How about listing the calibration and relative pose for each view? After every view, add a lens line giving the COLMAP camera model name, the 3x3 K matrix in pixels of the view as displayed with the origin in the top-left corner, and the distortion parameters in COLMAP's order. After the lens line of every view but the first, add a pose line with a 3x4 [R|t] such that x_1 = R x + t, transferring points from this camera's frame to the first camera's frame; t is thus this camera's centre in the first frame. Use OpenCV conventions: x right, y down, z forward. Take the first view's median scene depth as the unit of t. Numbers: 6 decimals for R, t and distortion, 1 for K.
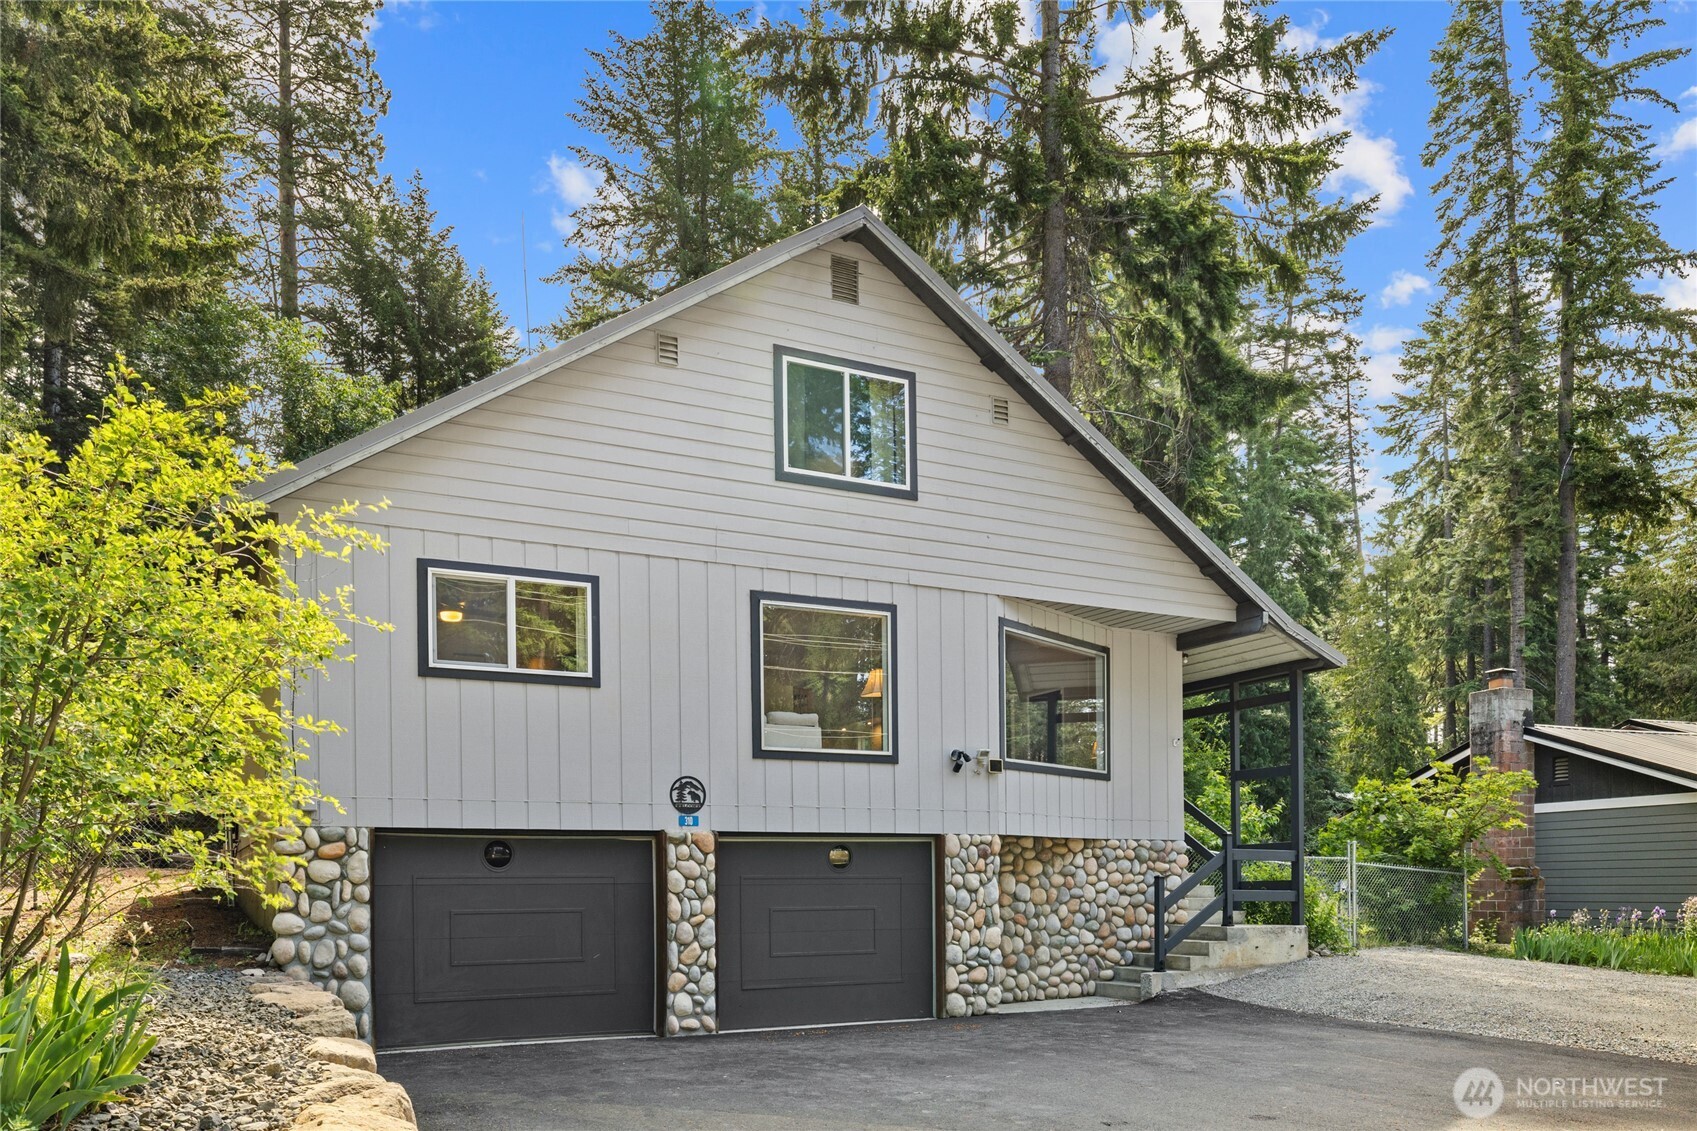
lens RADIAL K [[1212.2, 0, 848.4], [0, 1212.2, 568.9], [0, 0, 1]] dist [-0.001836, -0.001103]
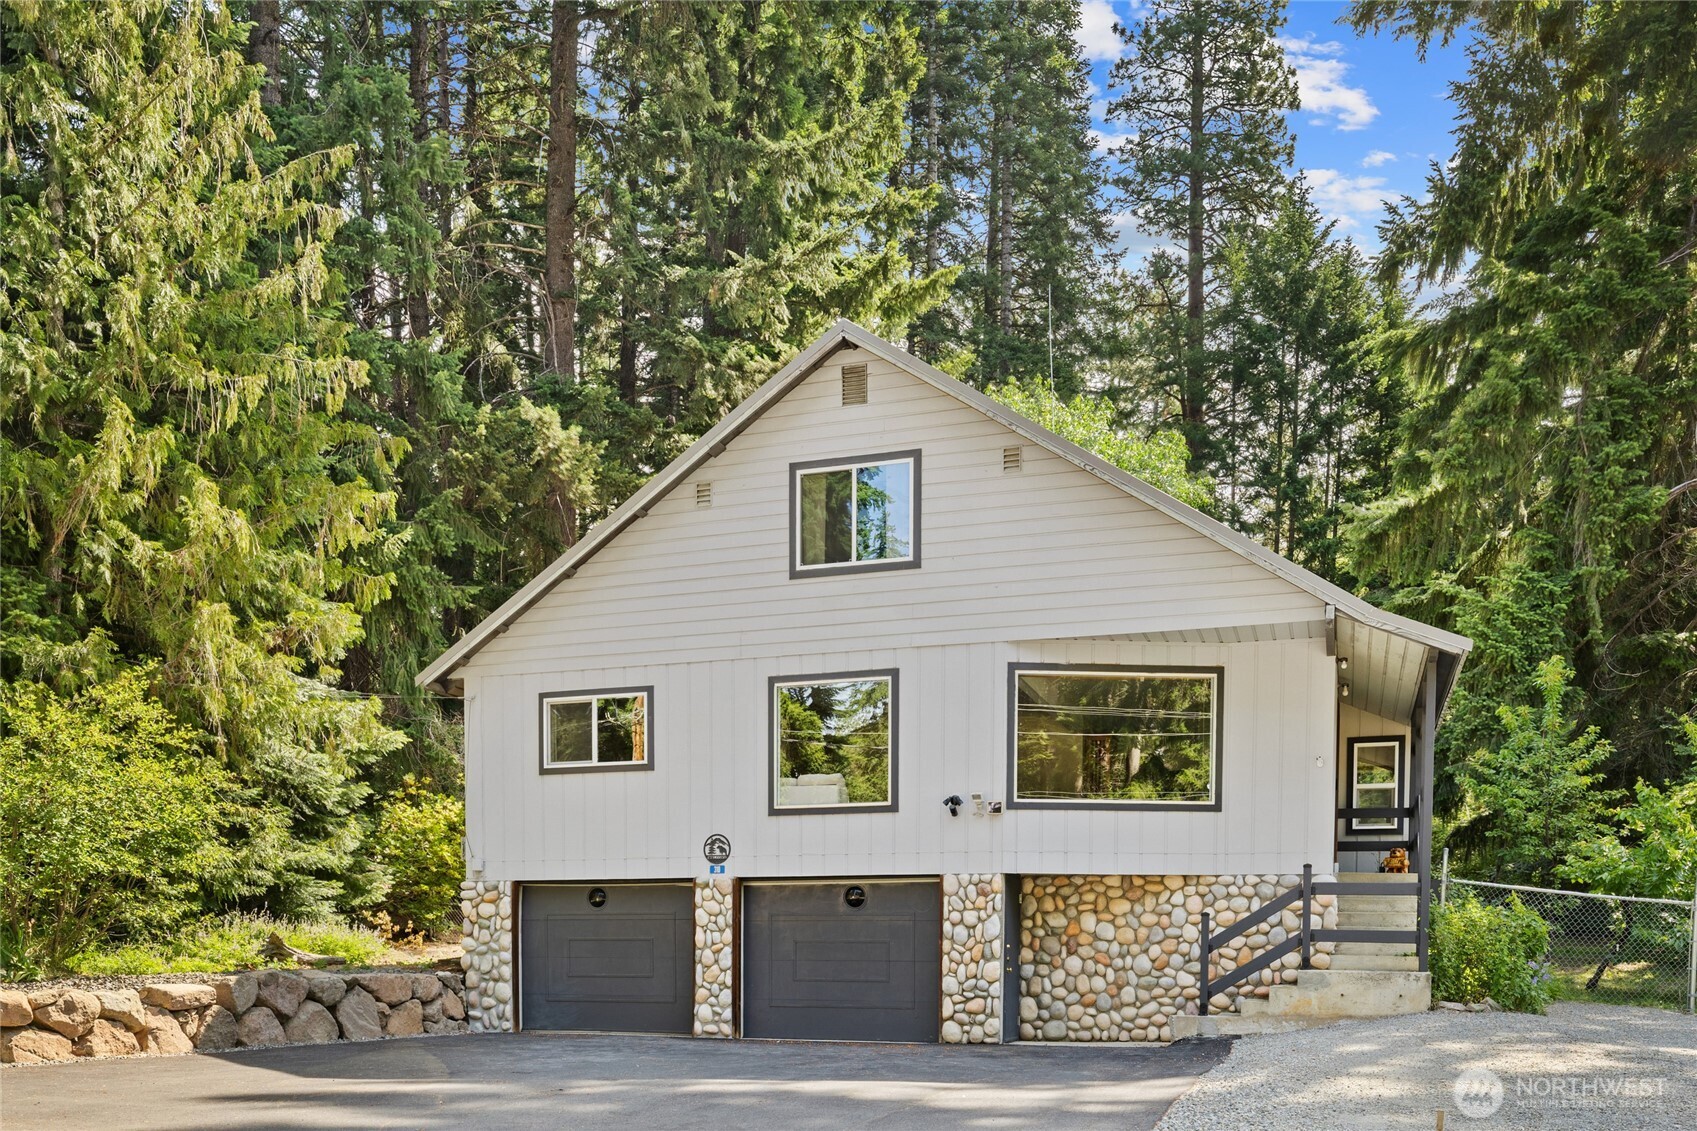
lens RADIAL K [[1373.2, 0, 847.8], [0, 1373.2, 563.7], [0, 0, 1]] dist [-0.005594, -0.005769]
pose [[0.705059, -0.185150, -0.684552, 0.917577], [0.167654, 0.981470, -0.092781, 0.046380], [0.689046, -0.049352, 0.723036, 0.069550]]
